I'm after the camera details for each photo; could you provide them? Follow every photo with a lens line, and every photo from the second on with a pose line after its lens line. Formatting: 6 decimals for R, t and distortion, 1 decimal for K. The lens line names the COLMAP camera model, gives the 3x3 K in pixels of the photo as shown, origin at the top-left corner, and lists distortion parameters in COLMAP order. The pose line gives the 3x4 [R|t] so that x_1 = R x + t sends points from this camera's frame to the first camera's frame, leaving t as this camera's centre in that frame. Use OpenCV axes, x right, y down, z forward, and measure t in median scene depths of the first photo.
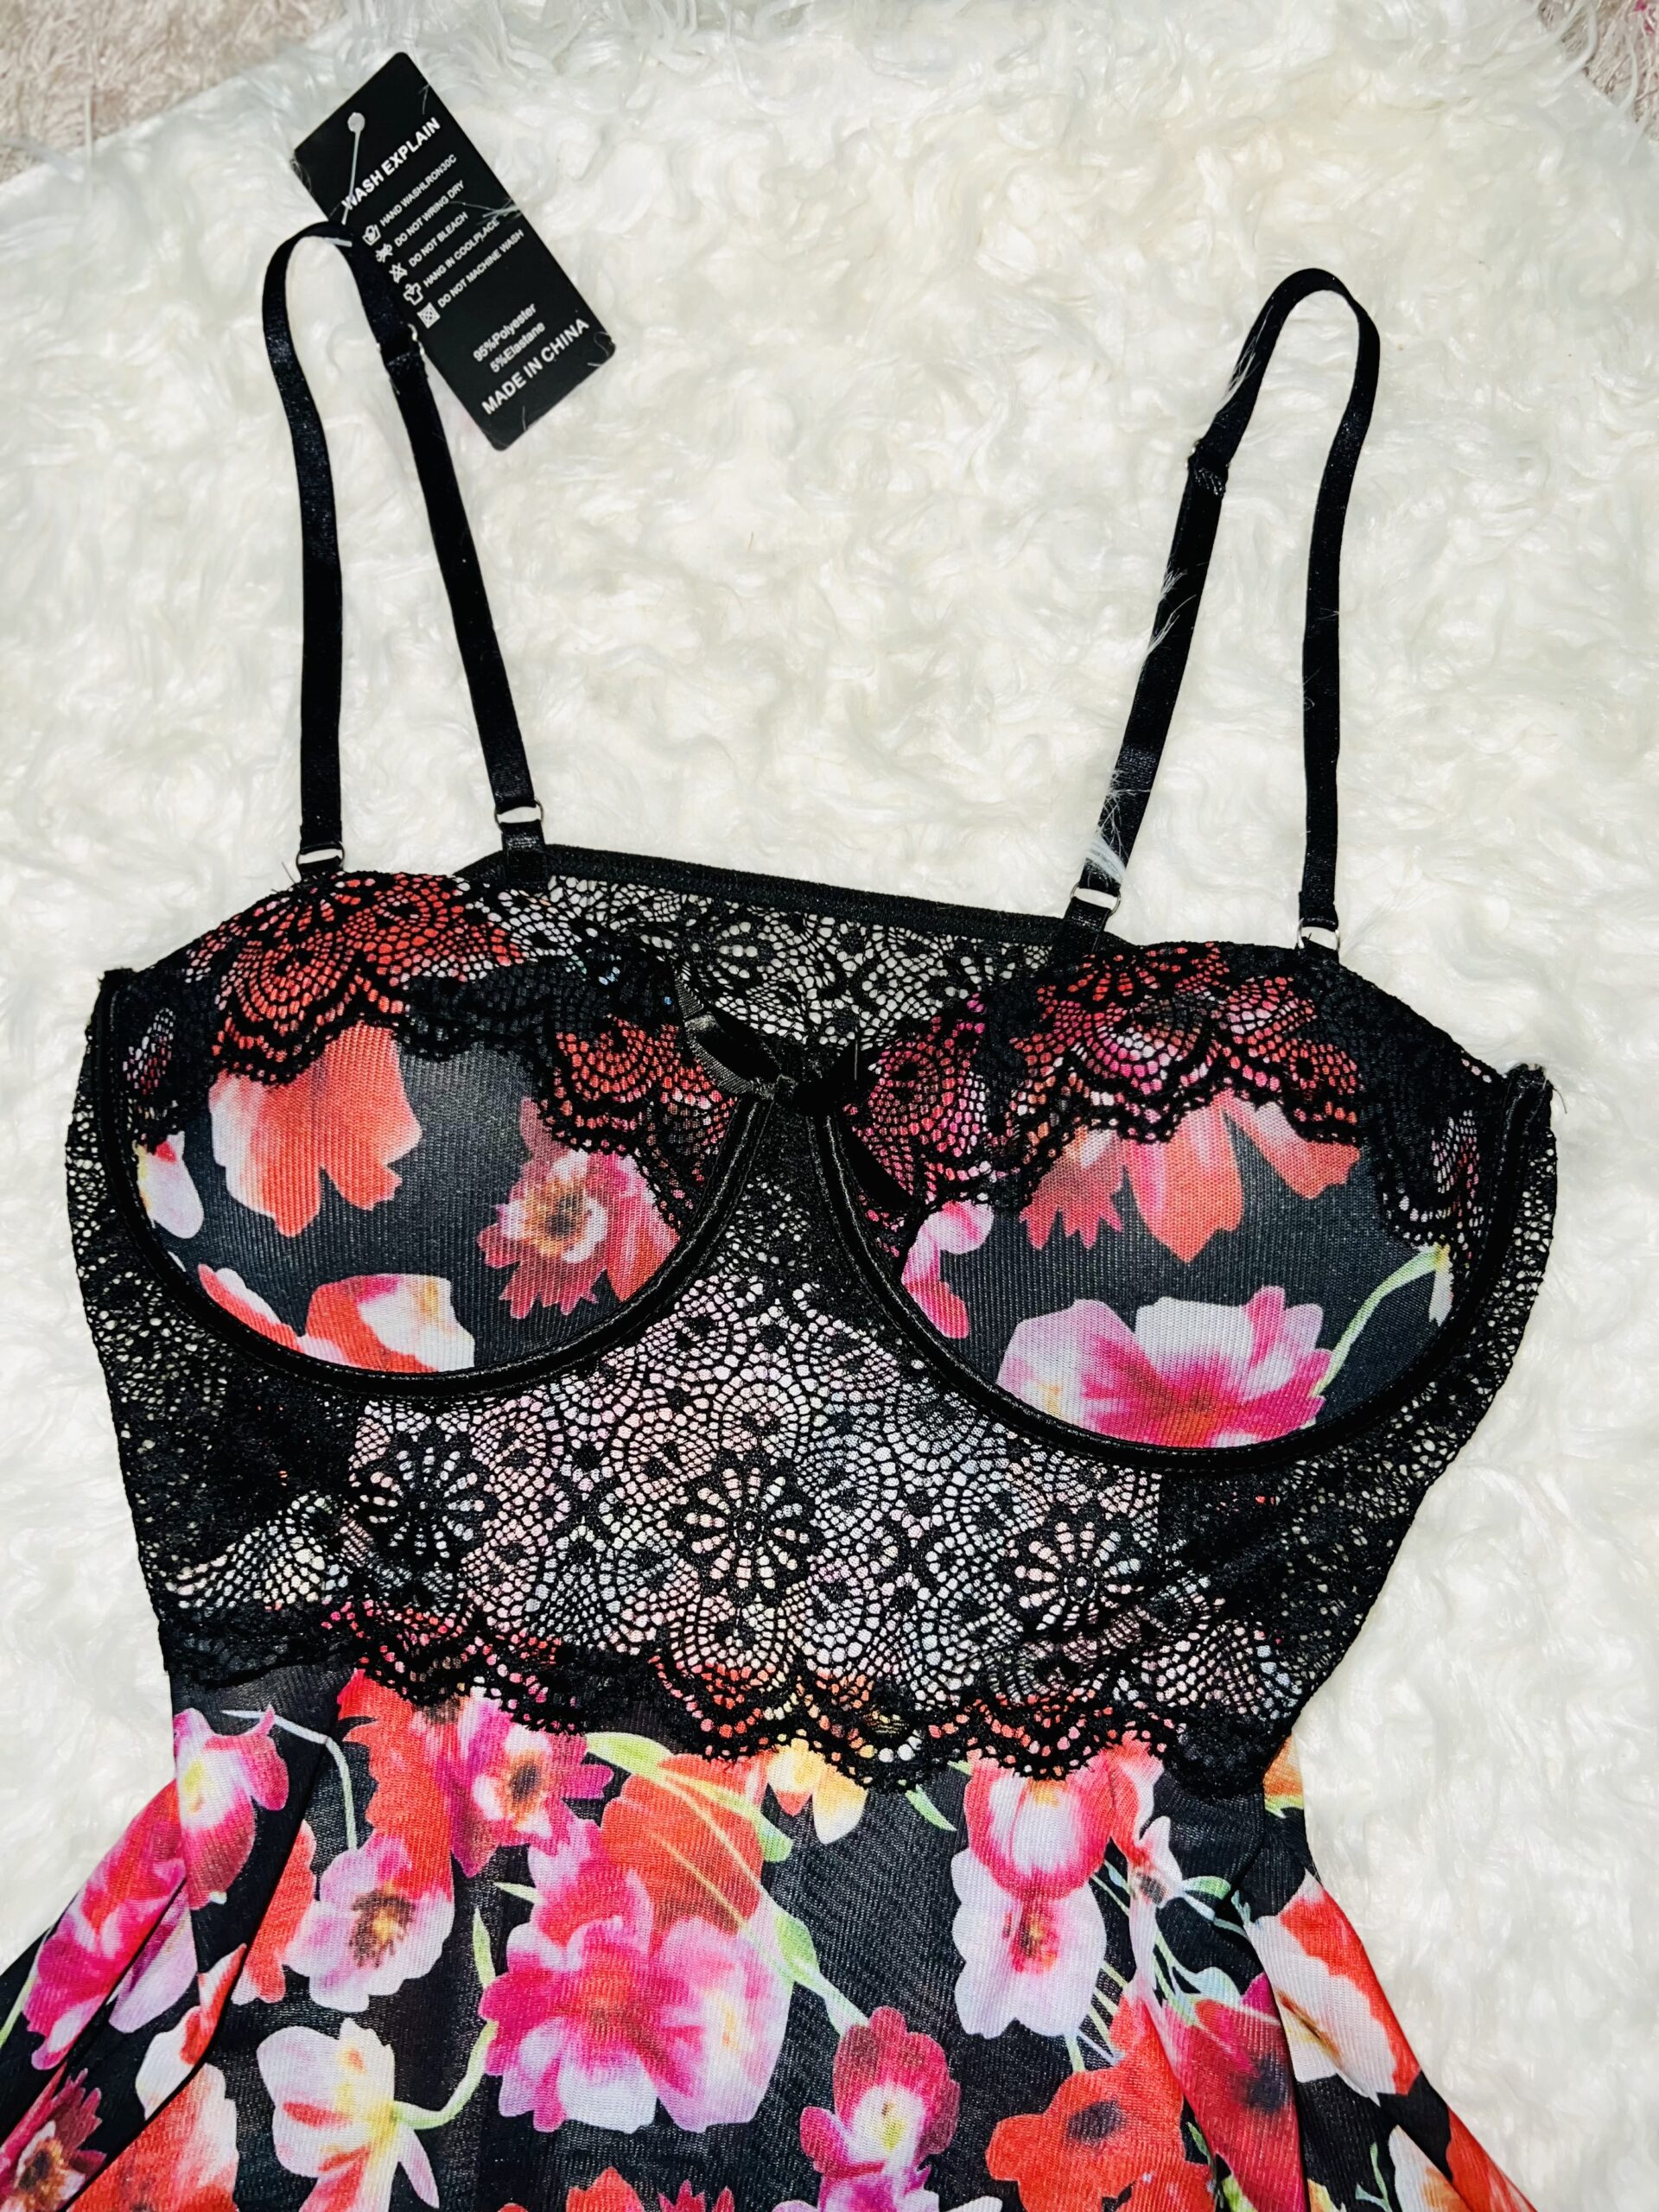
lens RADIAL K [[1765.2, 0, 829.1], [0, 1765.2, 1094.5], [0, 0, 1]] dist [0.048130, -0.090387]
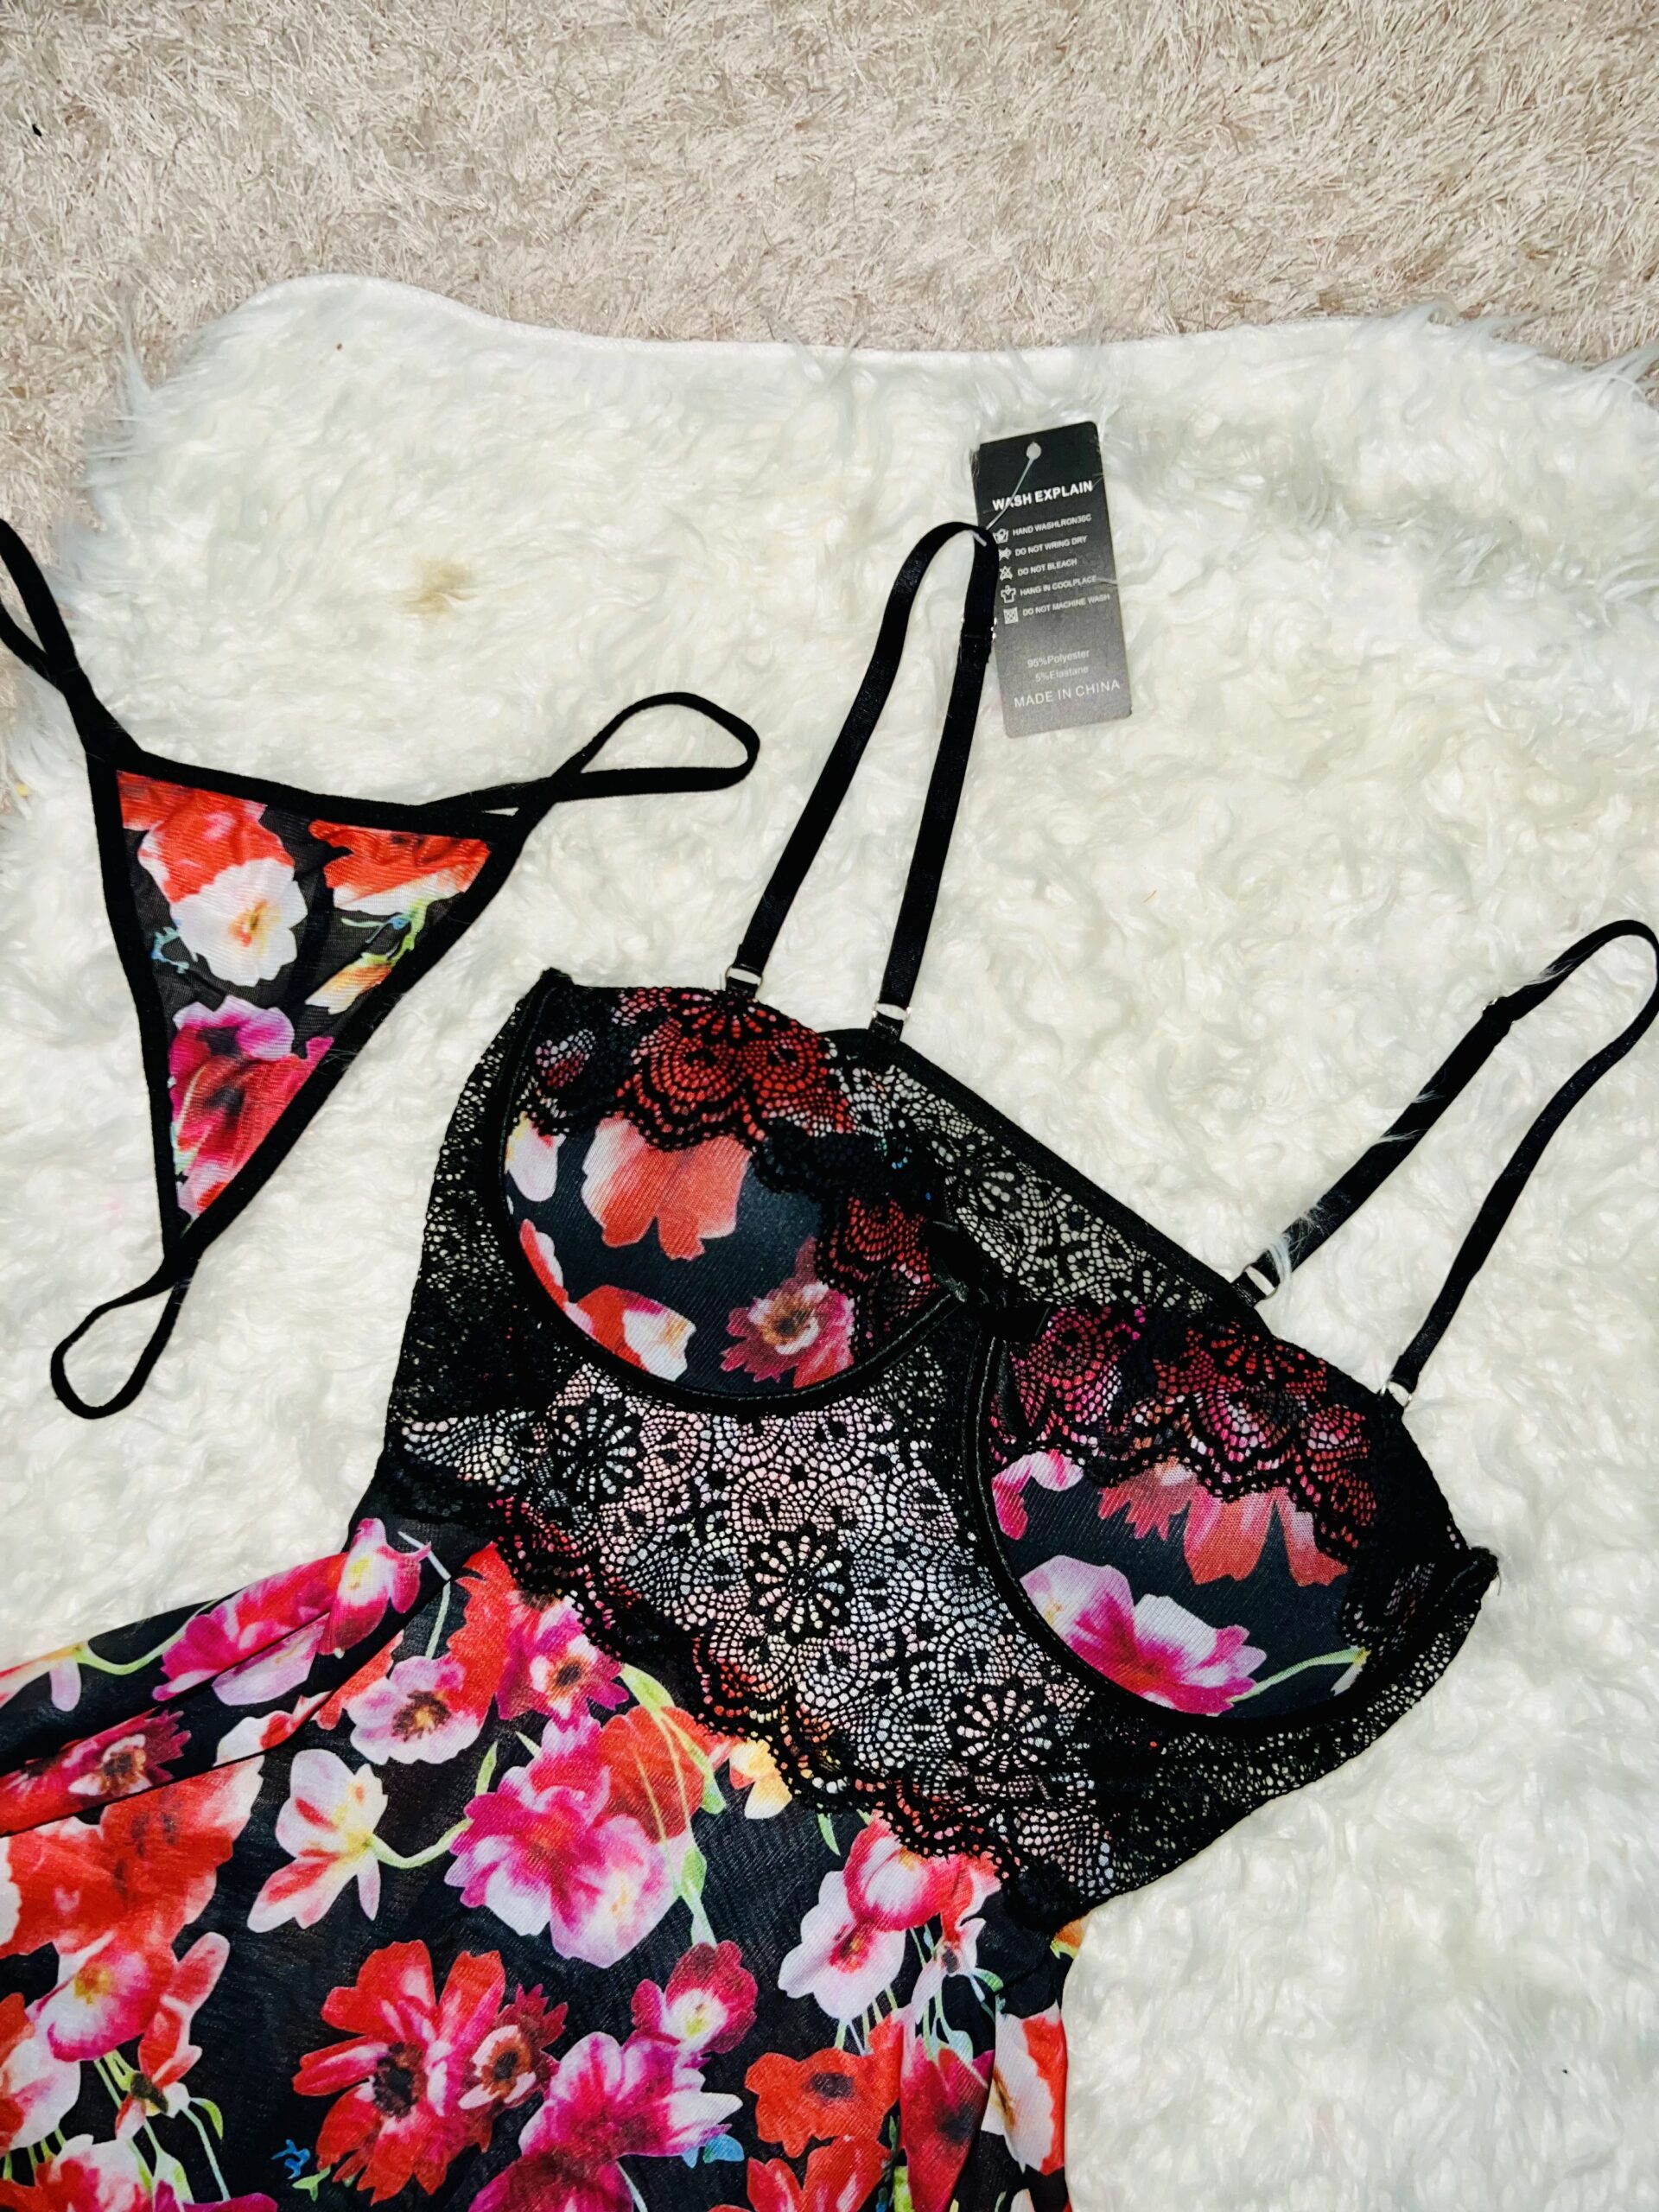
lens RADIAL K [[1765.2, 0, 830.7], [0, 1765.2, 1112.9], [0, 0, 1]] dist [0.048130, -0.090387]
pose [[0.885503, 0.464283, 0.018035, -0.215199], [-0.464350, 0.882940, 0.069250, -0.169719], [0.016228, -0.069695, 0.997436, -0.299232]]
